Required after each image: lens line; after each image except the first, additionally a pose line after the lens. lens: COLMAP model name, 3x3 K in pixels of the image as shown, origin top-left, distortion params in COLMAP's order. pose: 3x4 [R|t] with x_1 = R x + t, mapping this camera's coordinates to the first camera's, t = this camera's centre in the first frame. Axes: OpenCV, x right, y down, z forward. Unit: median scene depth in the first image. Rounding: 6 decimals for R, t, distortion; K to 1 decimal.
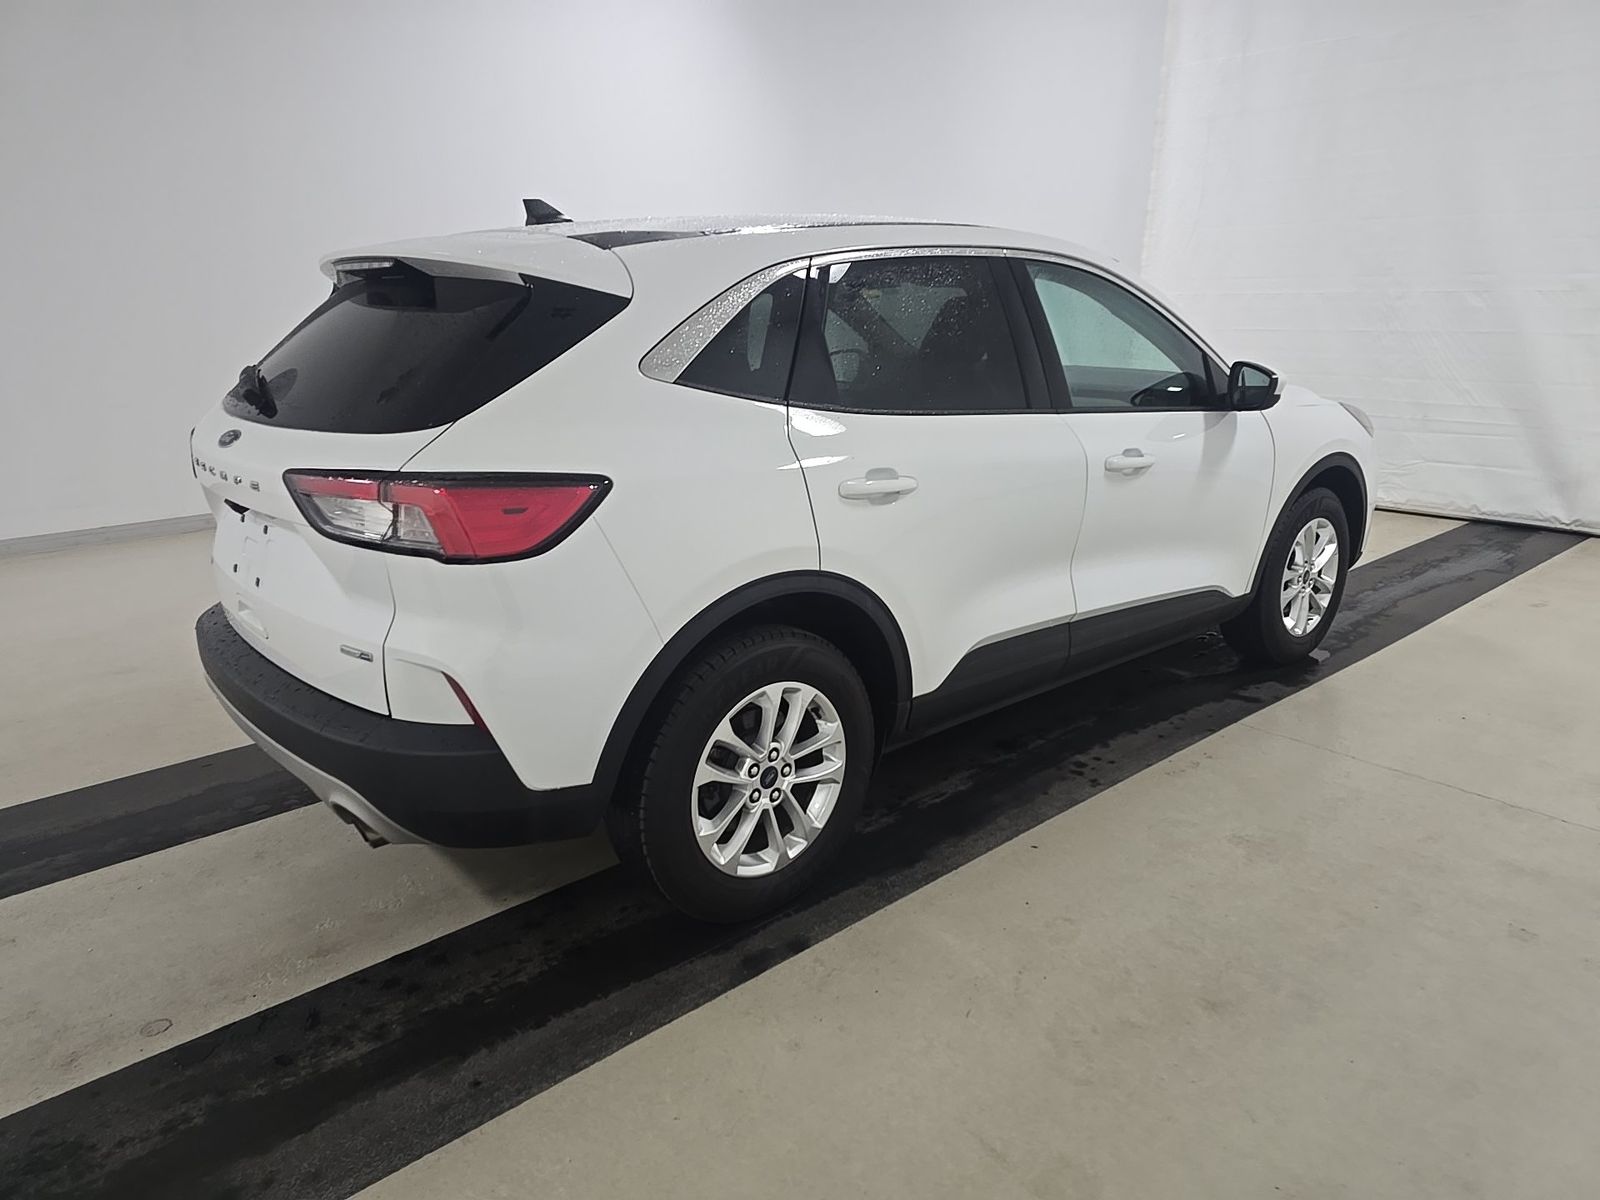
lens RADIAL K [[1104.0, 0, 800.0], [0, 1104.0, 600.0], [0, 0, 1]] dist [0.009997, -0.000776]
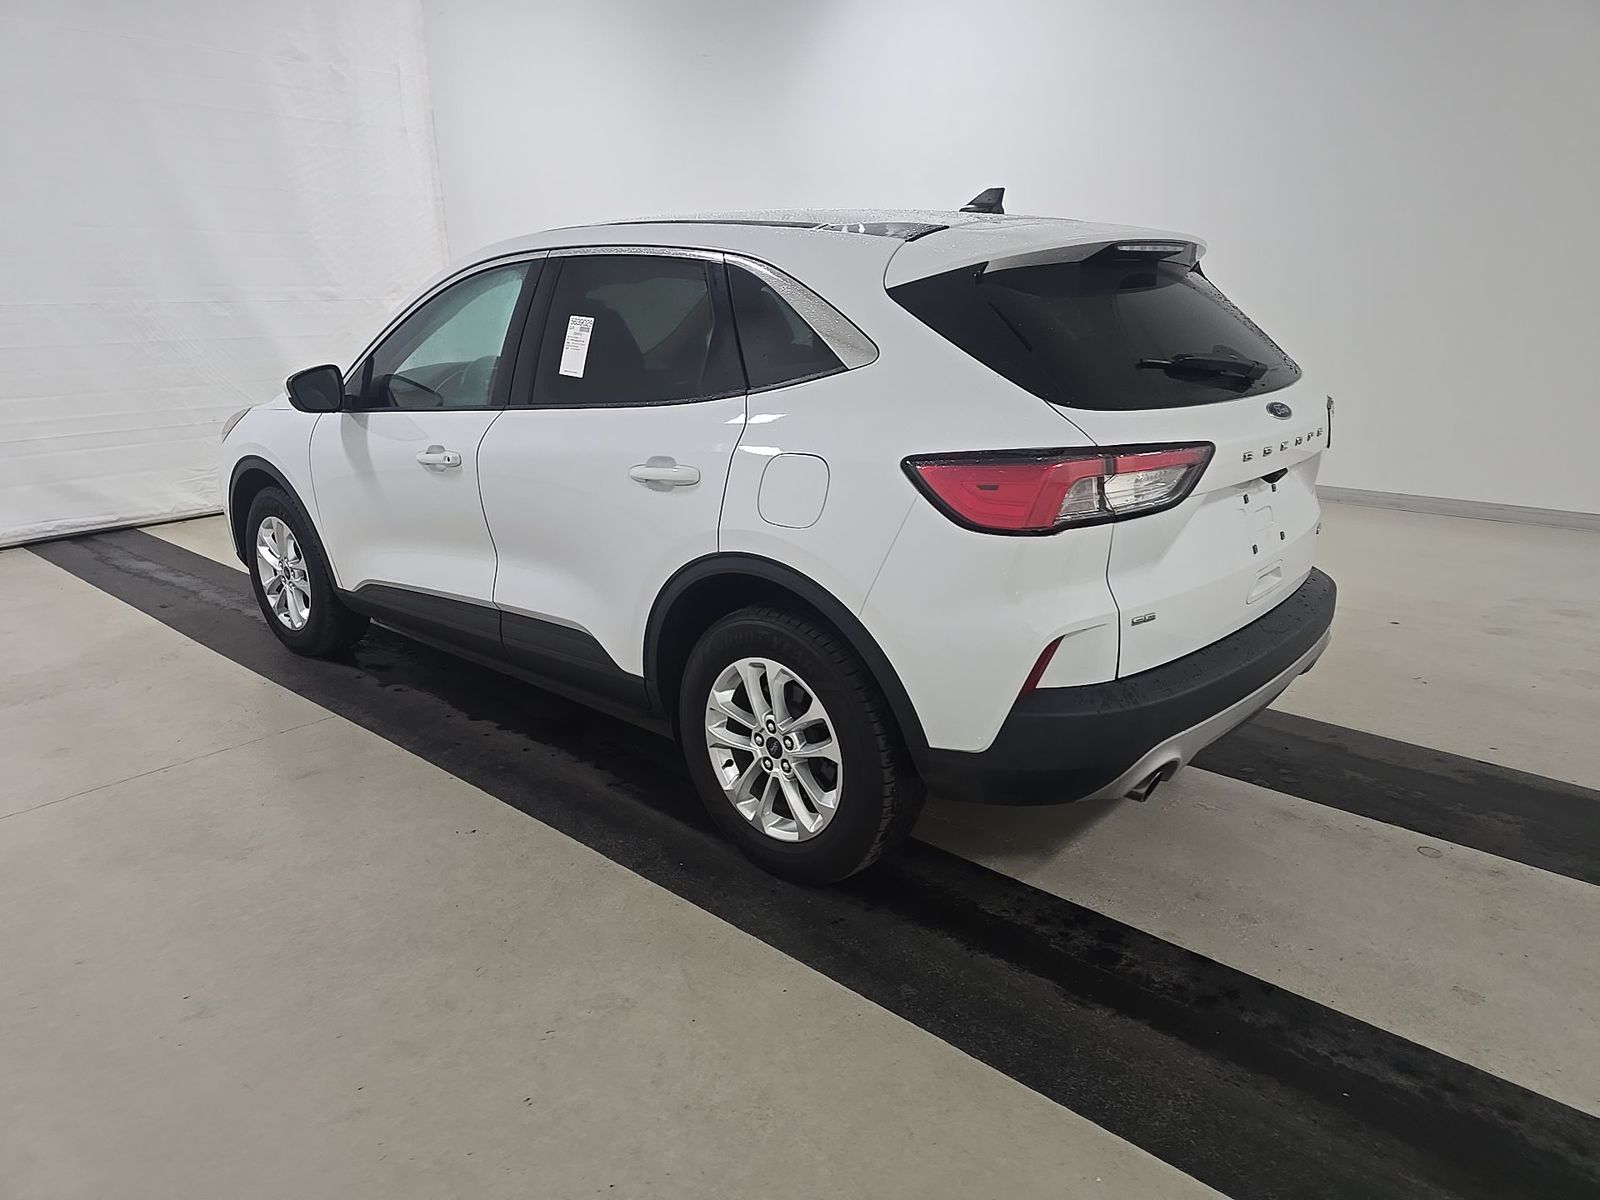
lens RADIAL K [[1087.2, 0, 800.0], [0, 1087.2, 600.0], [0, 0, 1]] dist [0.024076, 0.000689]
pose [[-0.105636, -0.274787, 0.955685, -1.499259], [0.289350, 0.910983, 0.293917, -0.415908], [-0.951377, 0.307576, -0.016723, 1.496835]]
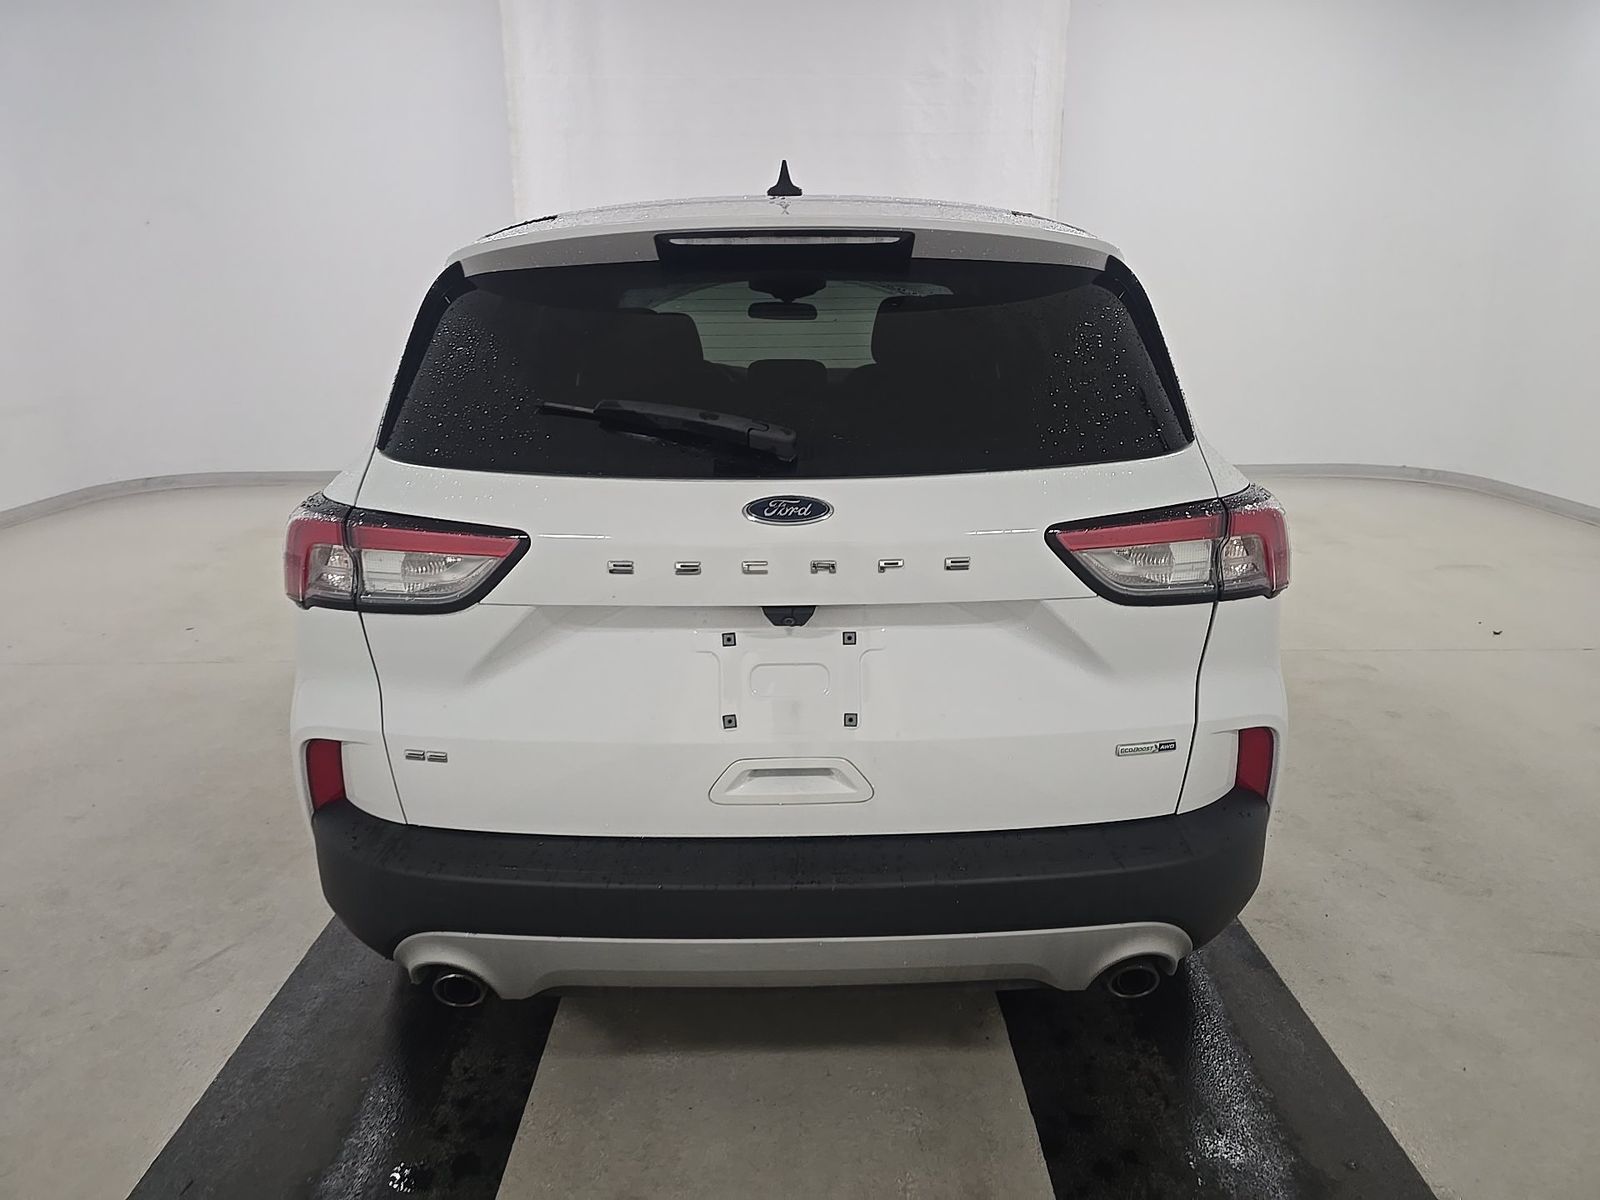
lens RADIAL K [[1104.0, 0, 800.0], [0, 1104.0, 600.0], [0, 0, 1]] dist [0.009997, -0.000776]
pose [[0.661148, -0.200819, 0.722880, -0.972757], [0.211301, 0.974350, 0.077422, -0.143187], [-0.719886, 0.101558, 0.686622, 0.572987]]
